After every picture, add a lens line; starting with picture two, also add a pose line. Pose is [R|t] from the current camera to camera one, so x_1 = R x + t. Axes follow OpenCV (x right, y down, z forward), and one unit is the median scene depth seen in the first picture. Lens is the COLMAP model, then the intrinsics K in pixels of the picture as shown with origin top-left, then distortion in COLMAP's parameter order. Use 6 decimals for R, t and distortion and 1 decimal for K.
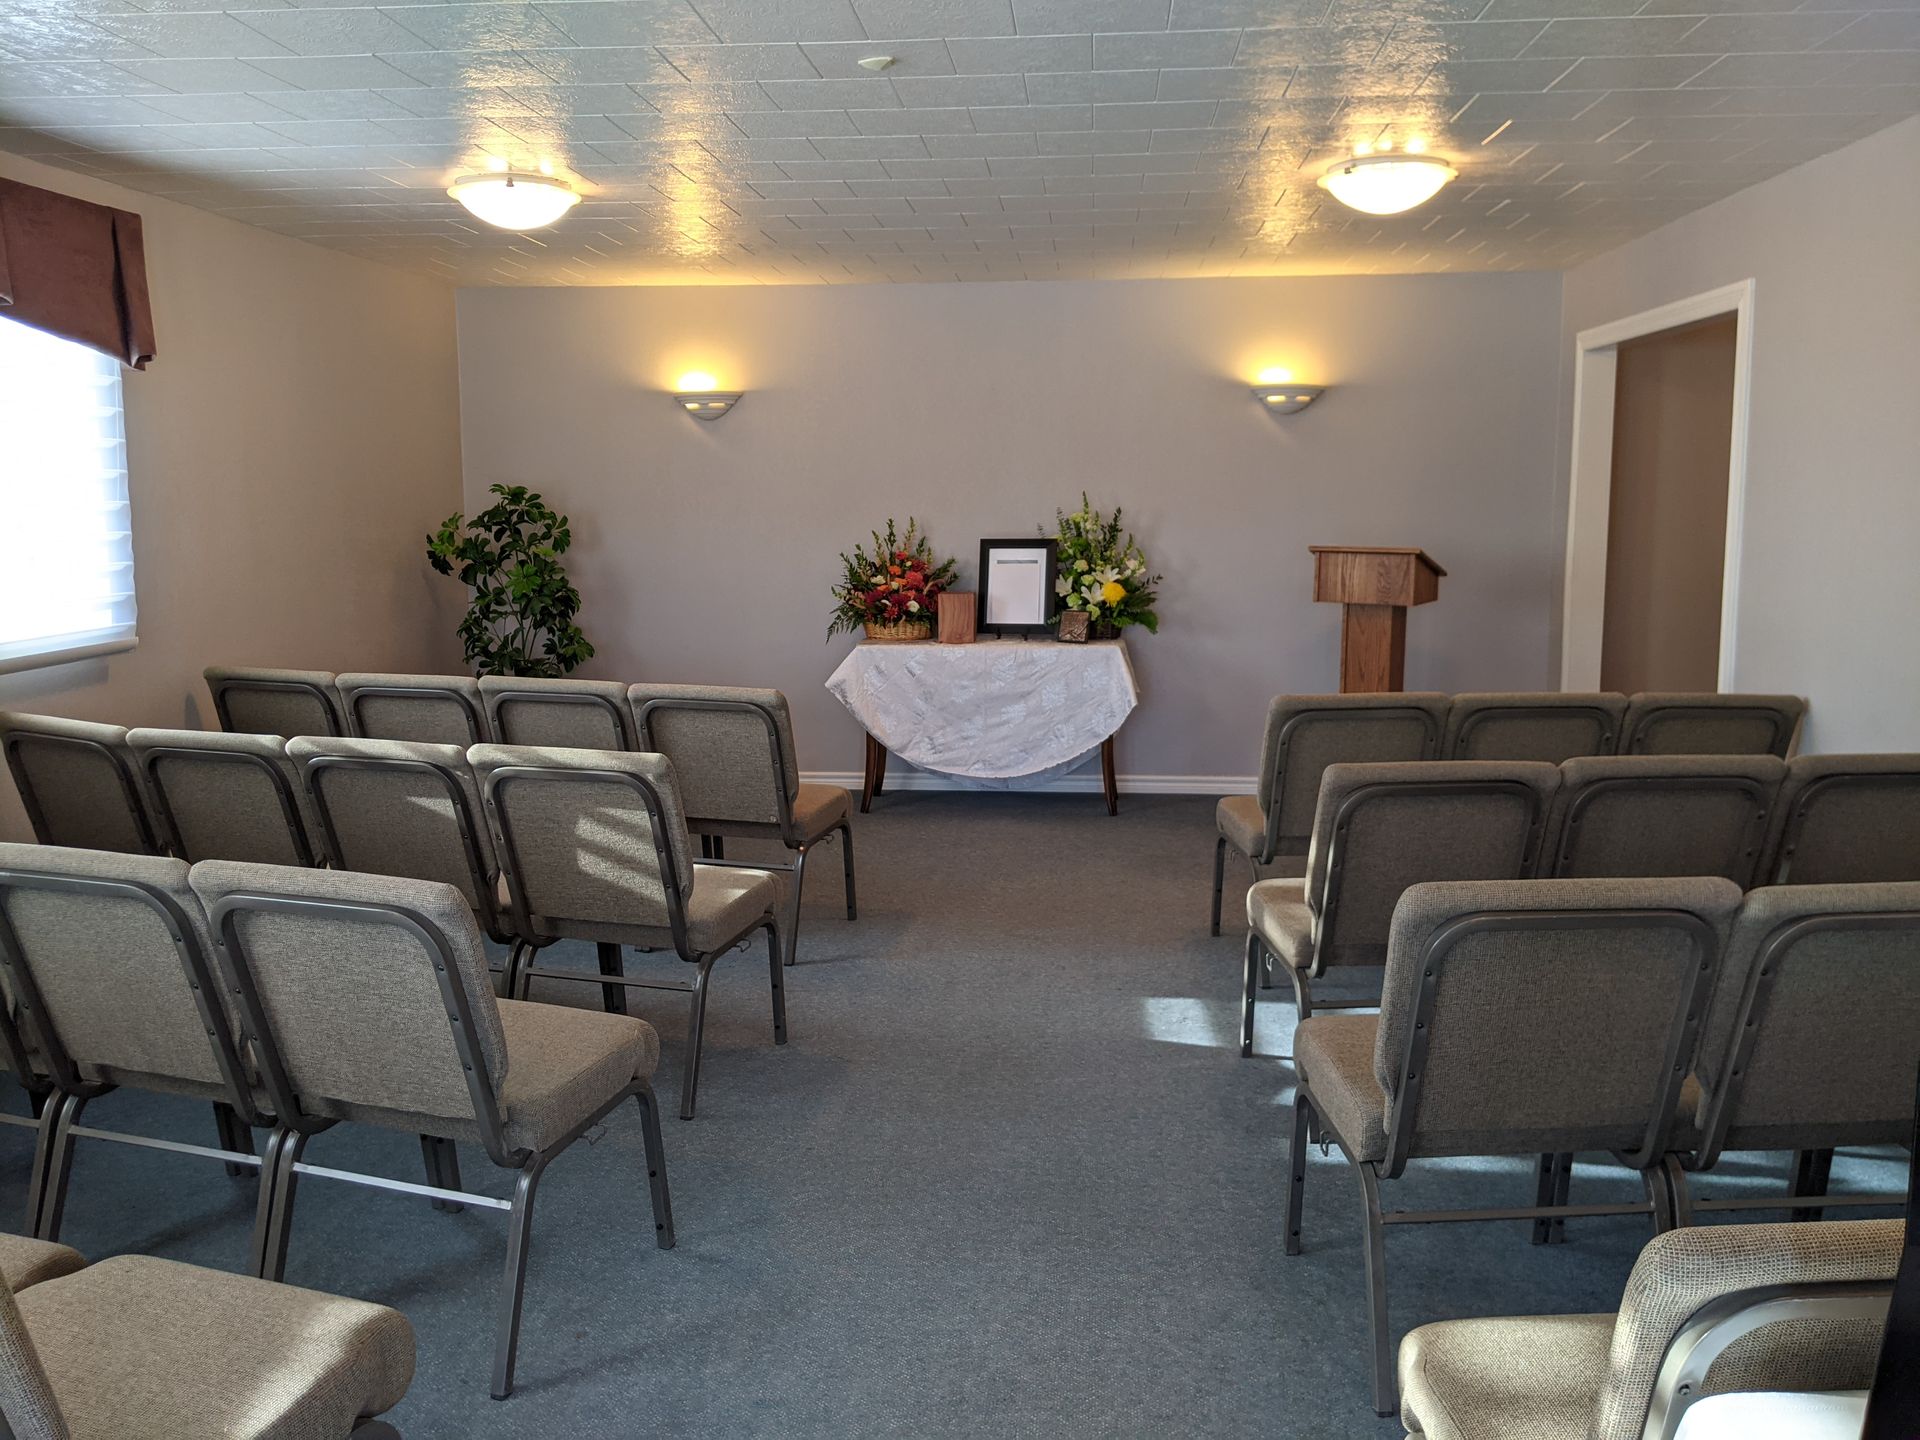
lens RADIAL K [[1533.9, 0, 960.0], [0, 1533.9, 720.0], [0, 0, 1]] dist [0.099174, -0.188280]
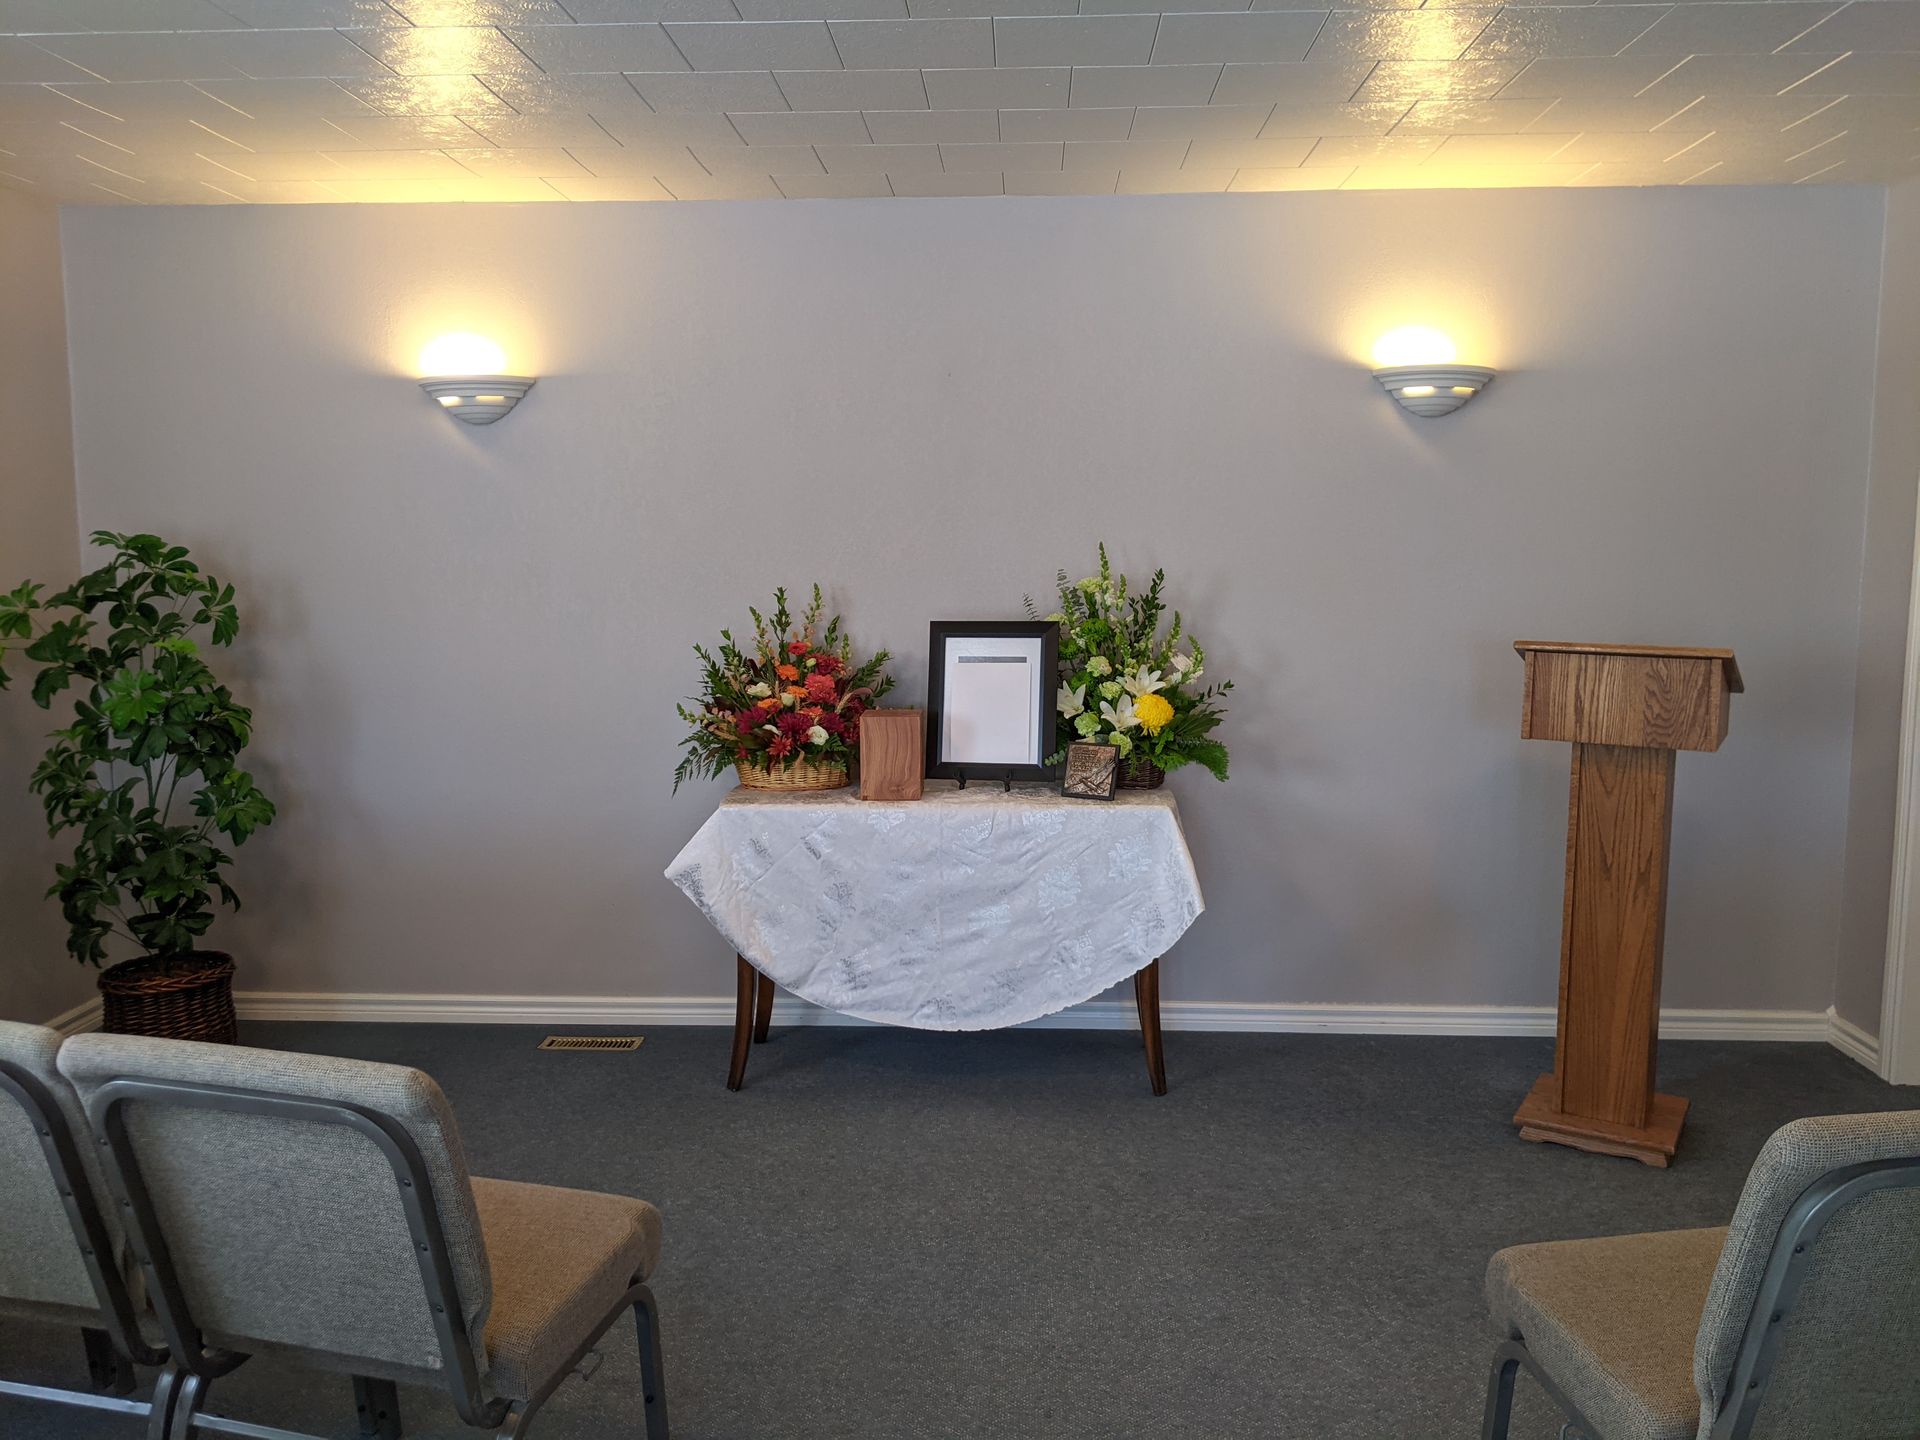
lens RADIAL K [[1533.9, 0, 960.0], [0, 1533.9, 720.0], [0, 0, 1]] dist [0.099174, -0.188280]
pose [[0.999195, -0.004629, 0.039845, 0.000790], [0.005691, 0.999630, -0.026581, -0.064009], [-0.039708, 0.026786, 0.998852, 0.405511]]
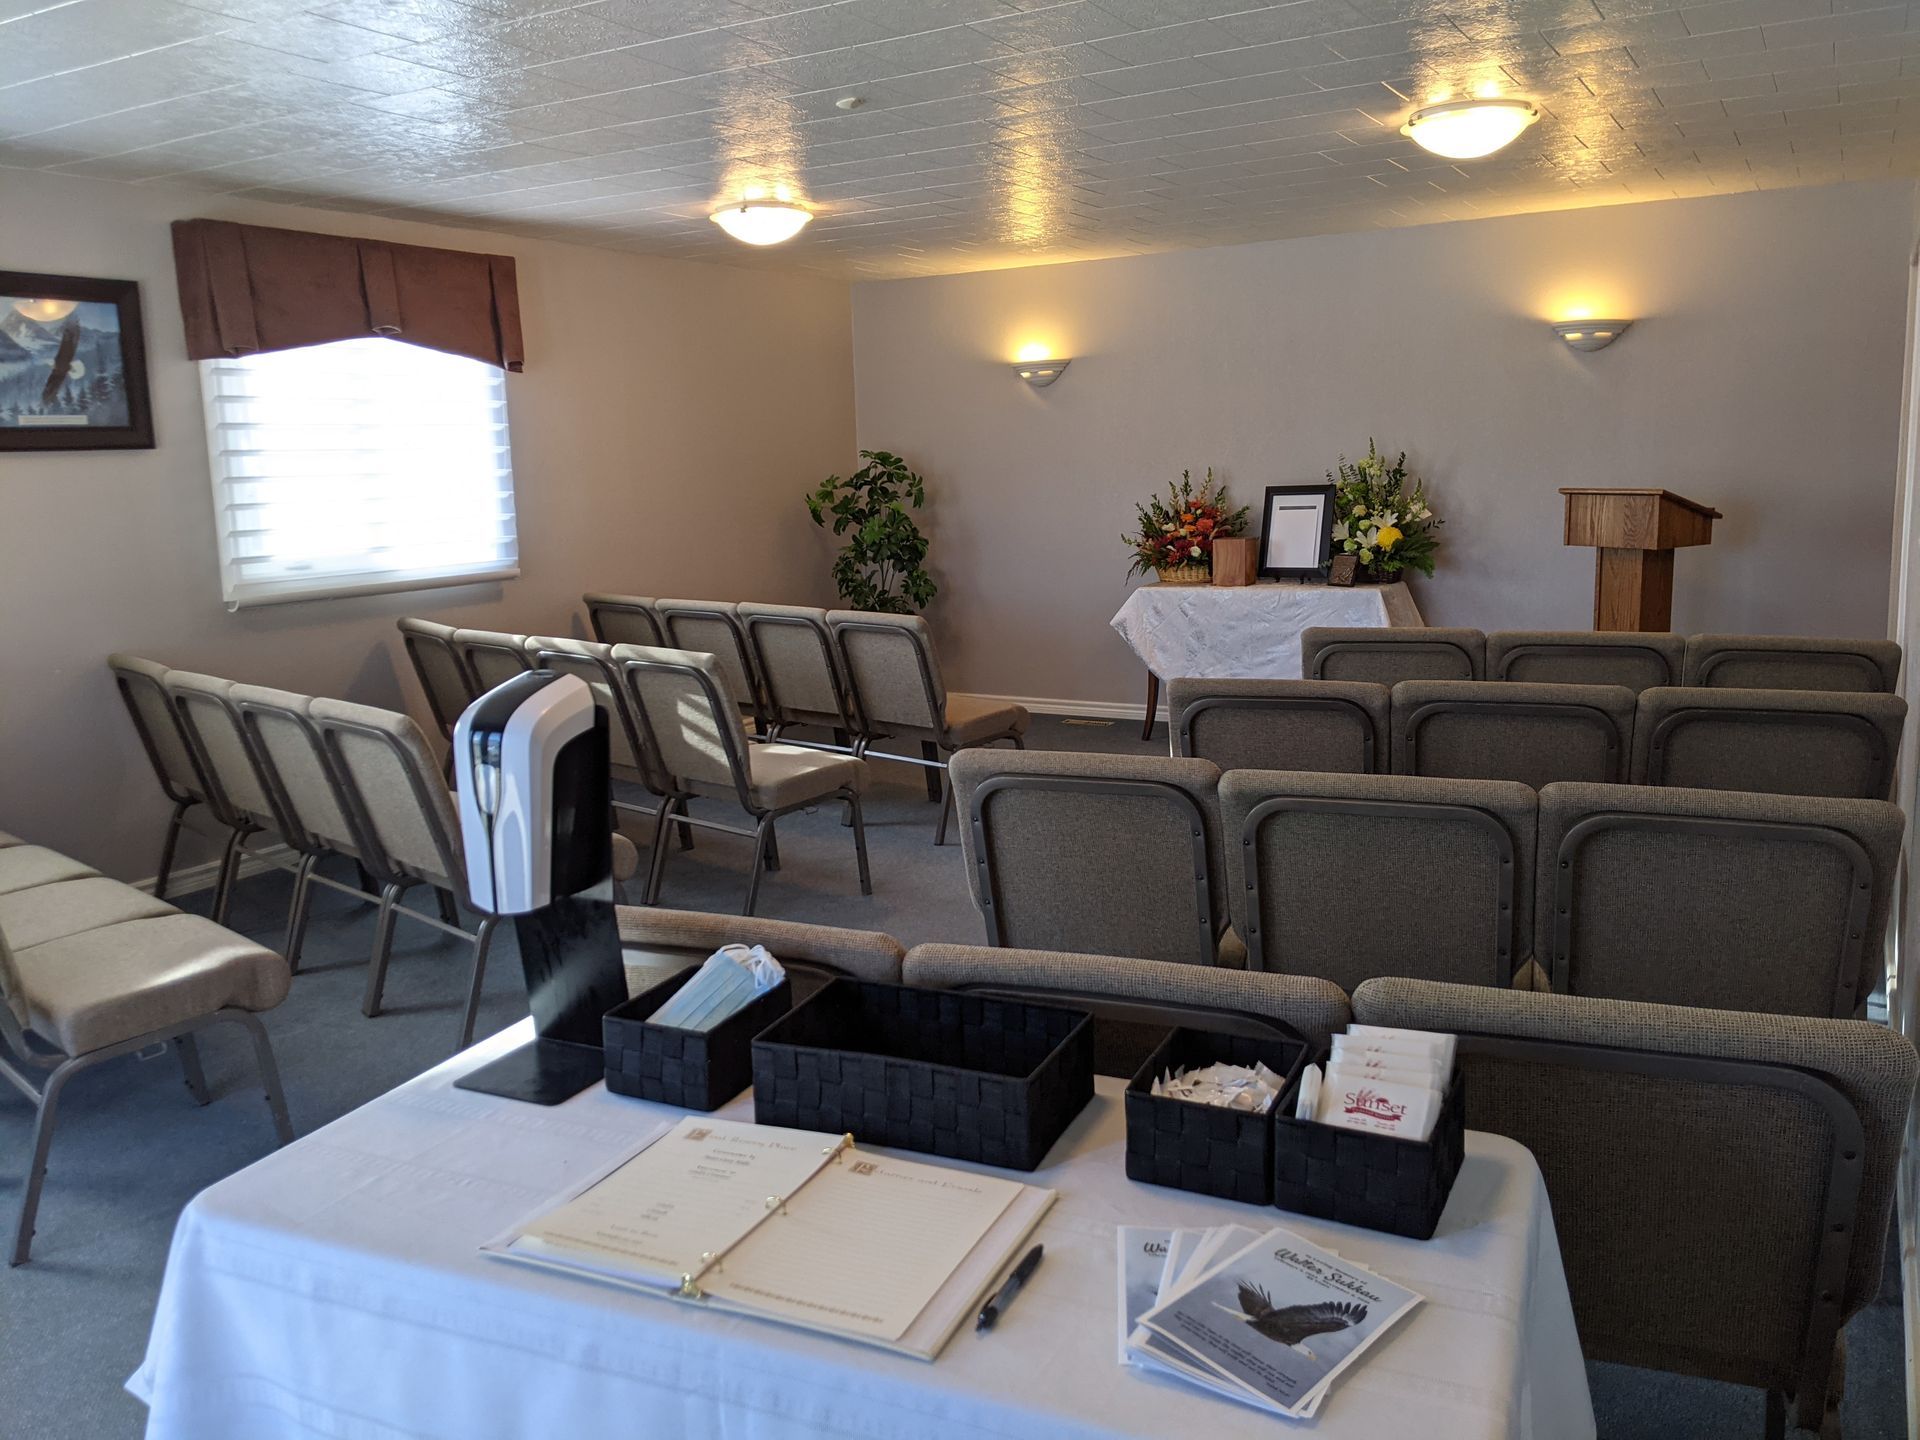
lens RADIAL K [[1514.7, 0, 930.8], [0, 1514.7, 724.5], [0, 0, 1]] dist [0.217410, -0.590541]
pose [[0.898754, 0.050540, -0.435530, 0.276405], [-0.037231, 0.998544, 0.039044, 0.012502], [0.436869, -0.018876, 0.899327, -0.049851]]
